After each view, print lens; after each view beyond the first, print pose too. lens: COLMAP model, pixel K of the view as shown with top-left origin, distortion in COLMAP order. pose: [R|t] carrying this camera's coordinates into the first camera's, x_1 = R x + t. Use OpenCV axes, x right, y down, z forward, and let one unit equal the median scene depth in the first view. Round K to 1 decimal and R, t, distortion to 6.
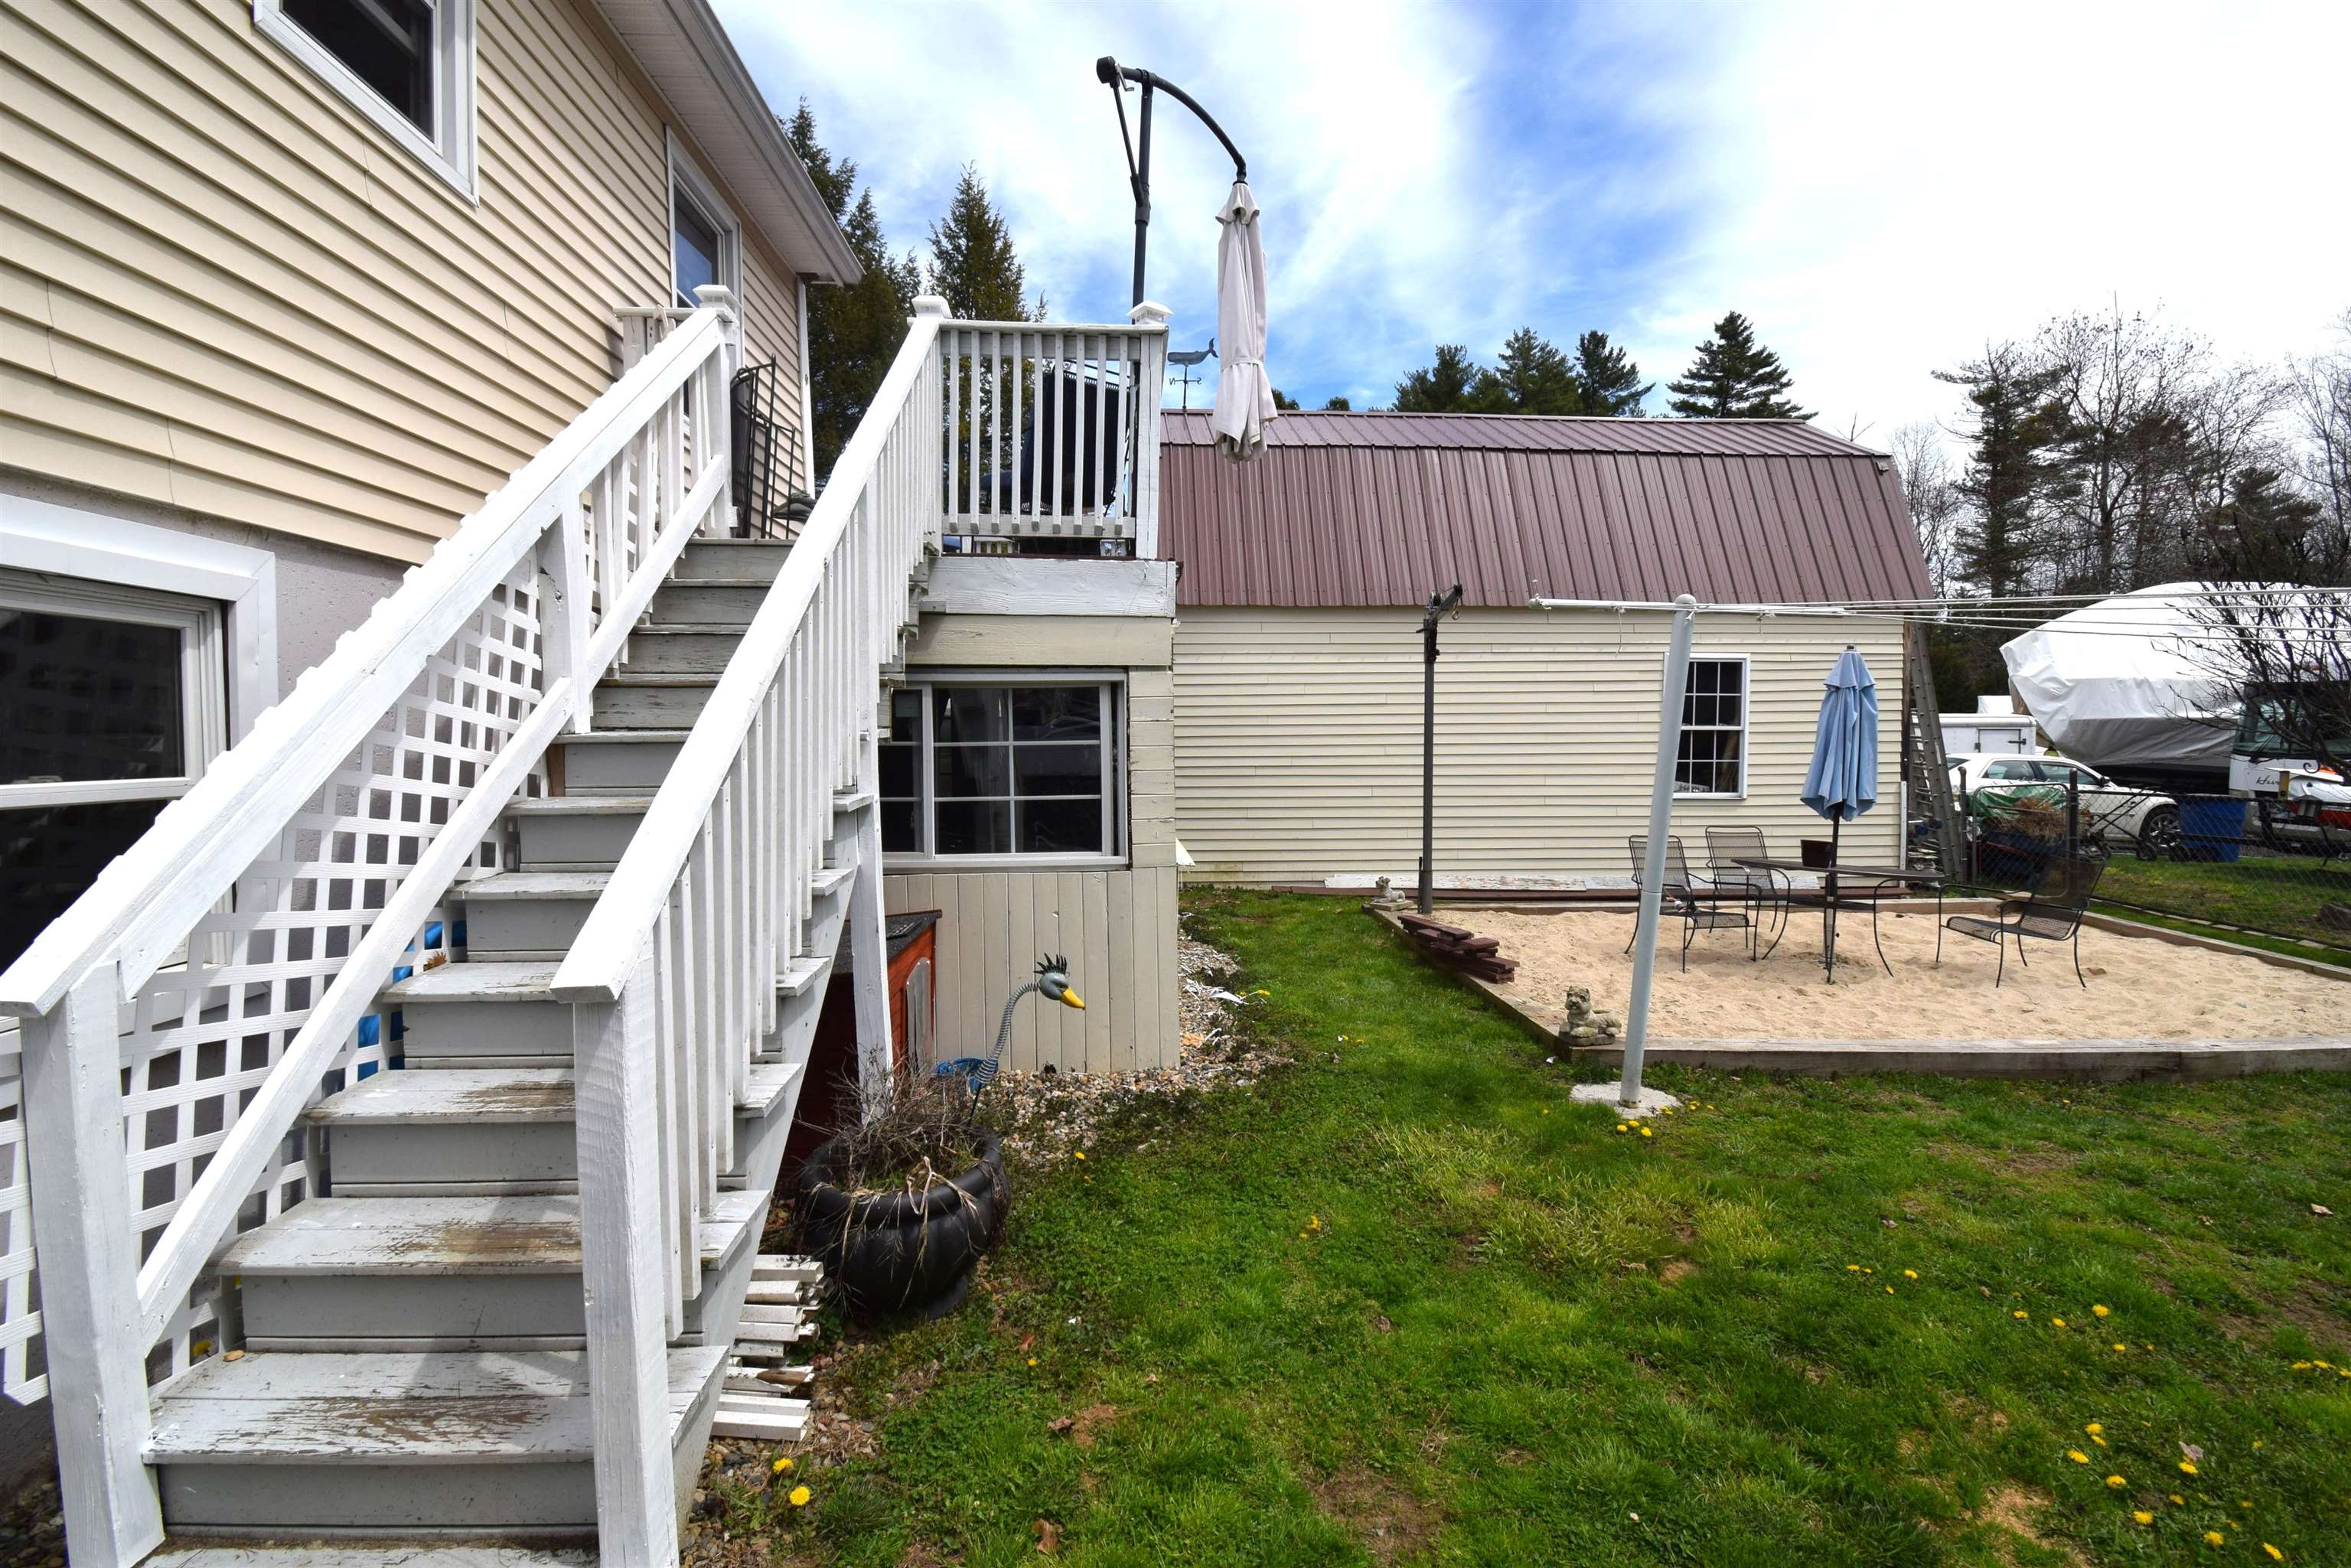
lens RADIAL K [[1071.6, 0, 1175.5], [0, 1071.6, 784.0], [0, 0, 1]] dist [0.026845, -0.030013]
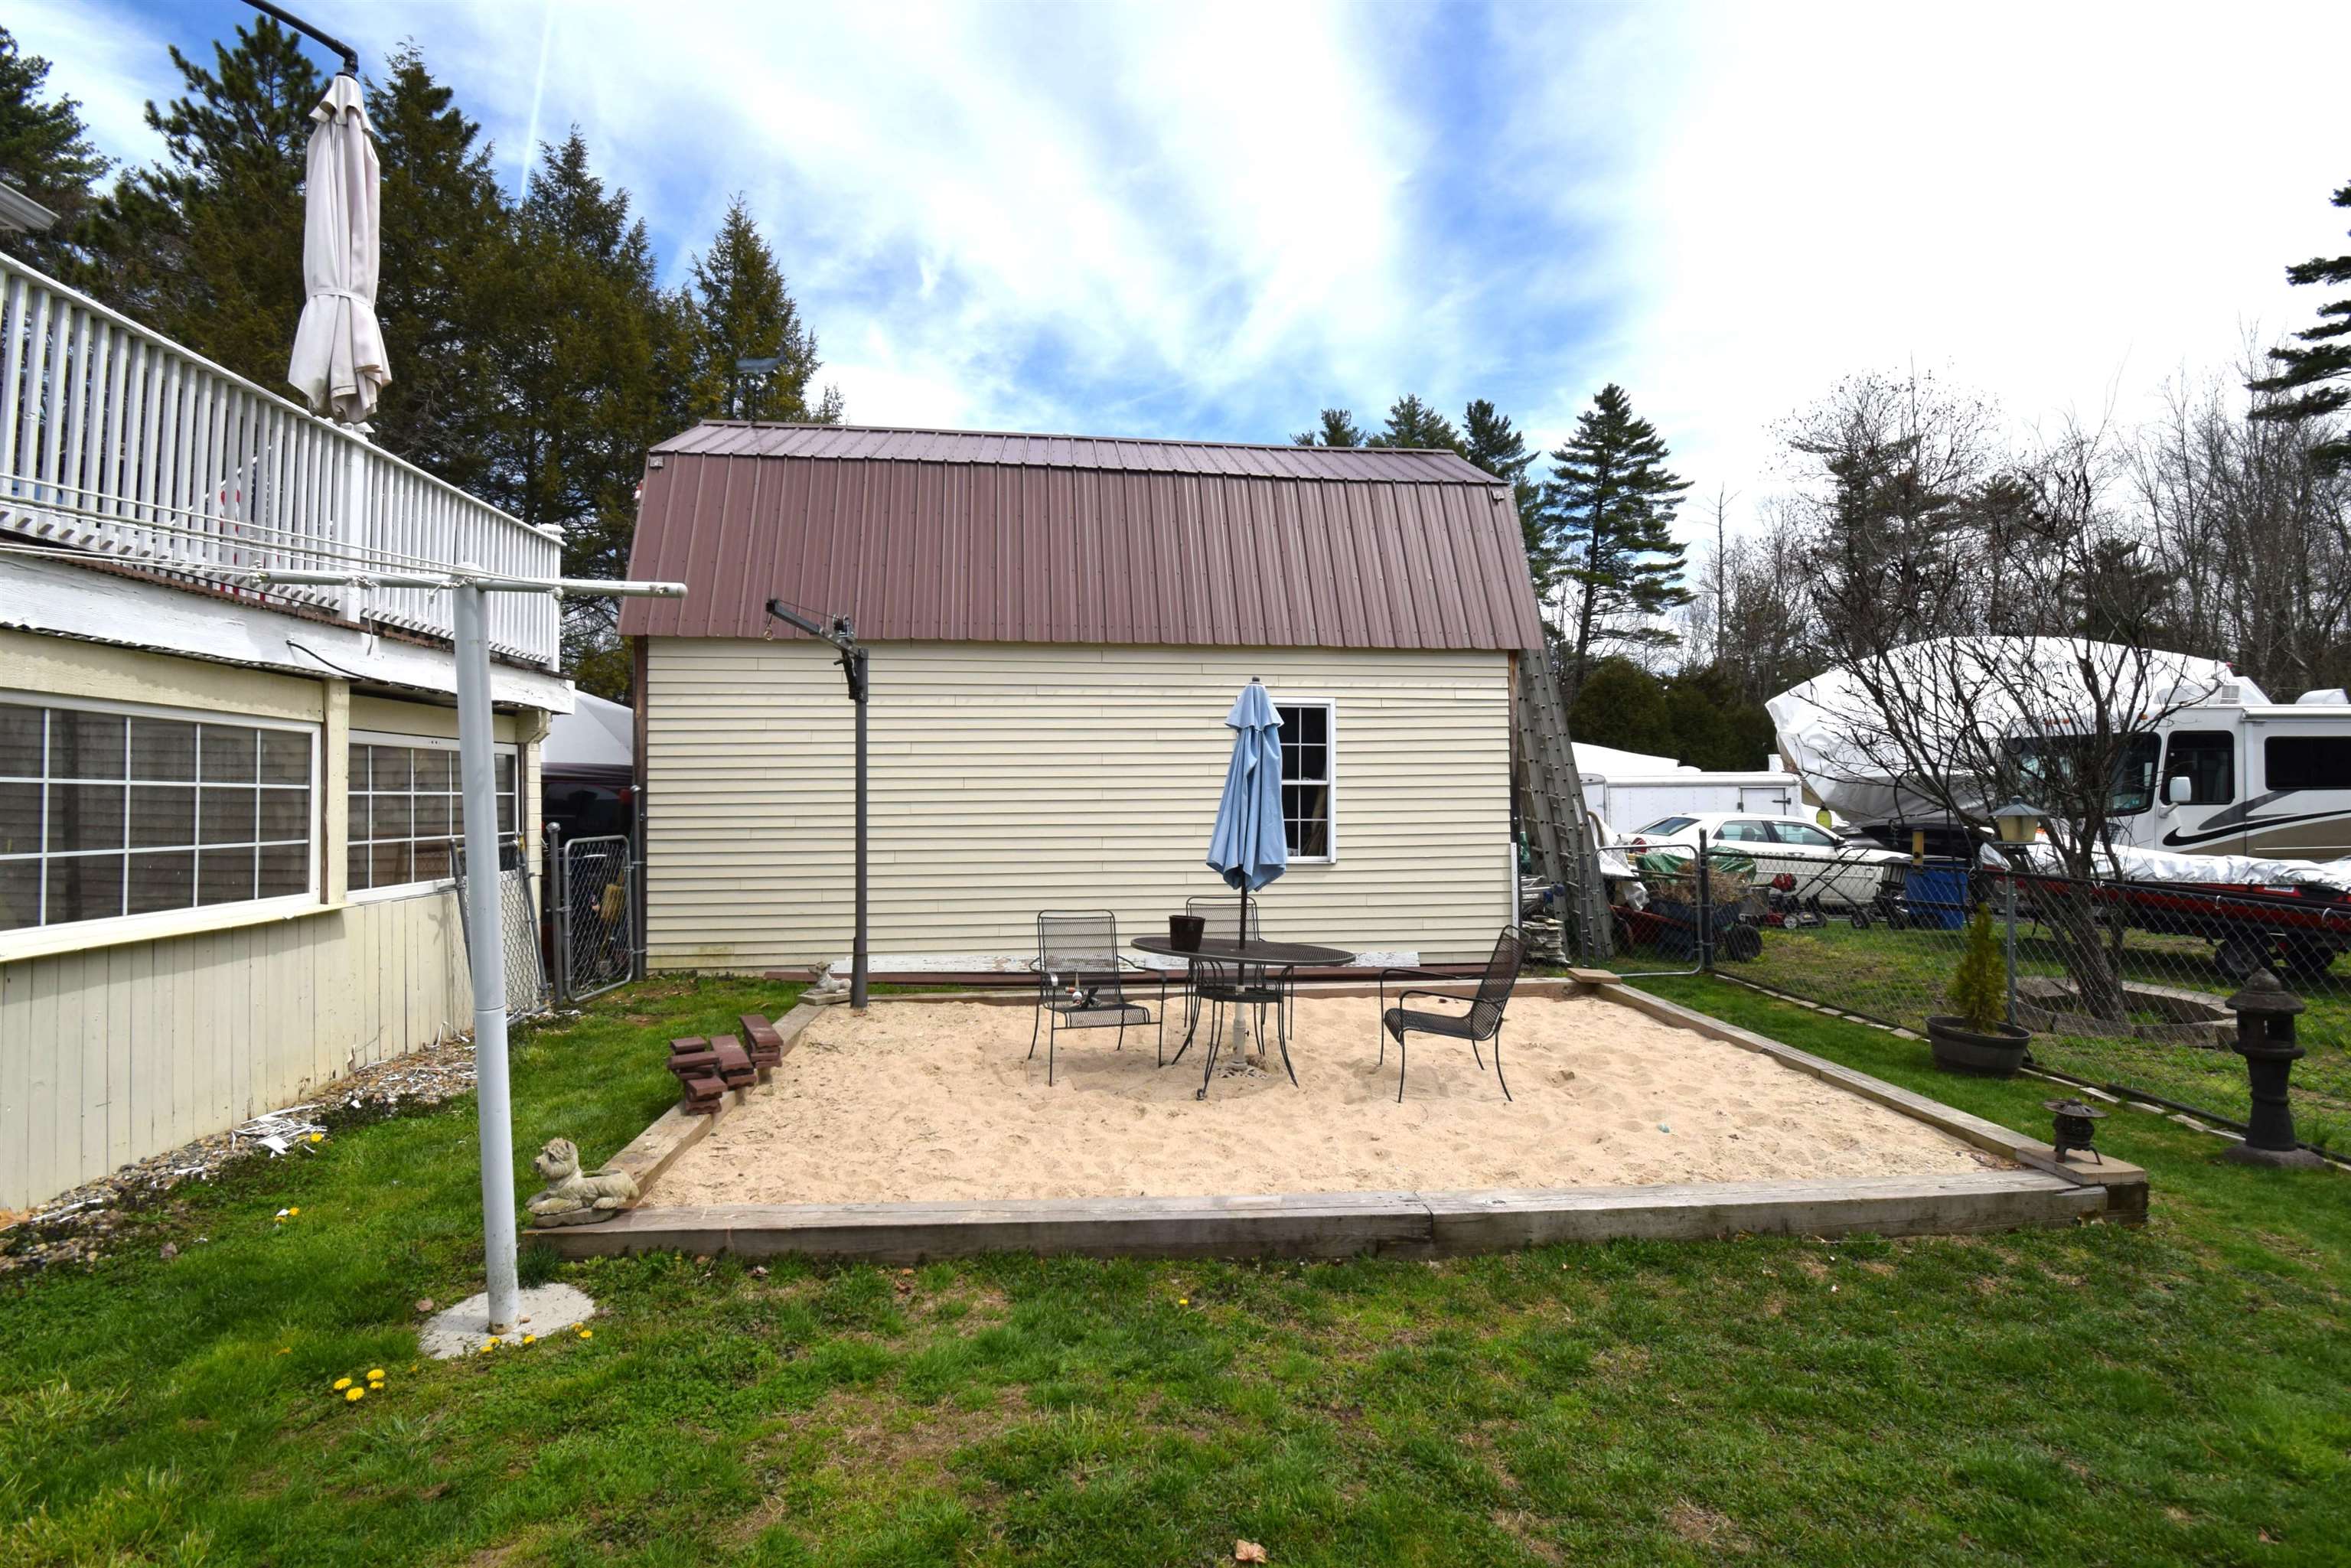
lens RADIAL K [[1066.2, 0, 1240.5], [0, 1066.2, 776.0], [0, 0, 1]] dist [0.001588, -0.000207]
pose [[0.998361, -0.000316, 0.057222, 0.129527], [0.004229, 0.997657, -0.068290, 0.000504], [-0.057066, 0.068420, 0.996023, 0.044980]]
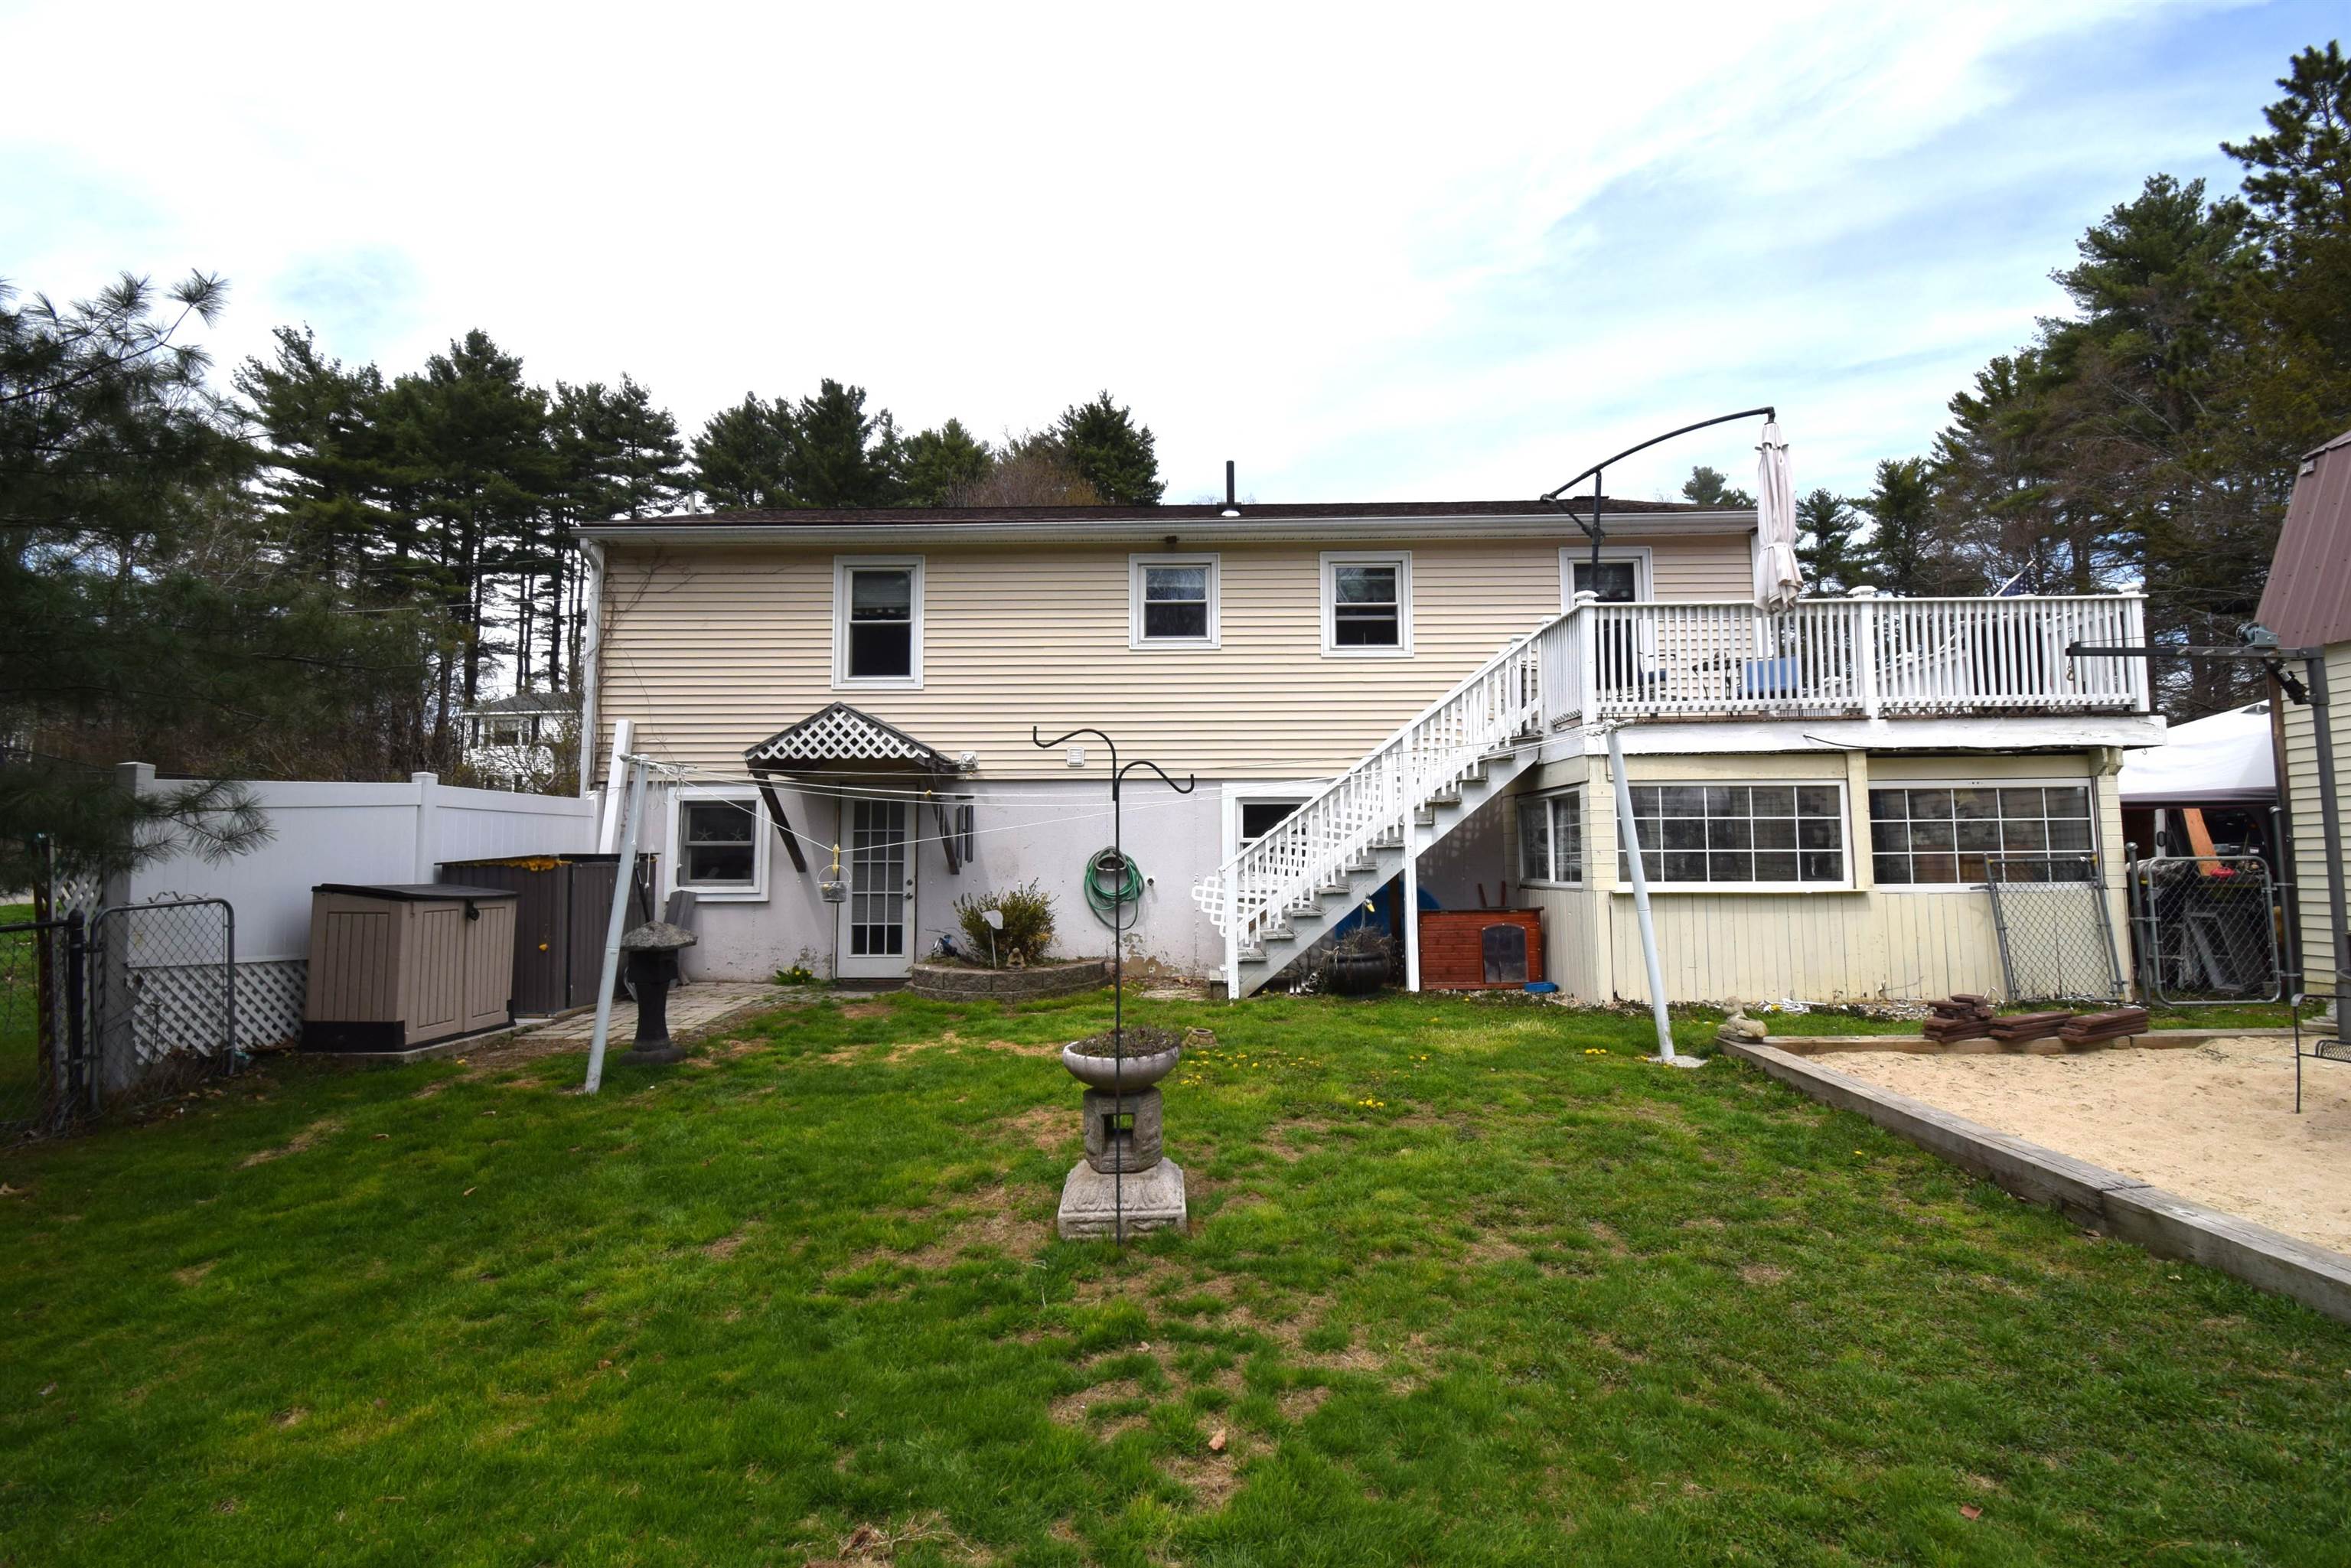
lens RADIAL K [[1071.6, 0, 1175.5], [0, 1071.6, 784.0], [0, 0, 1]] dist [0.026845, -0.030013]
pose [[-0.050586, -0.061475, -0.996826, 0.302665], [-0.037174, 0.997528, -0.059632, 0.005318], [0.998028, 0.034040, -0.052746, 0.062840]]
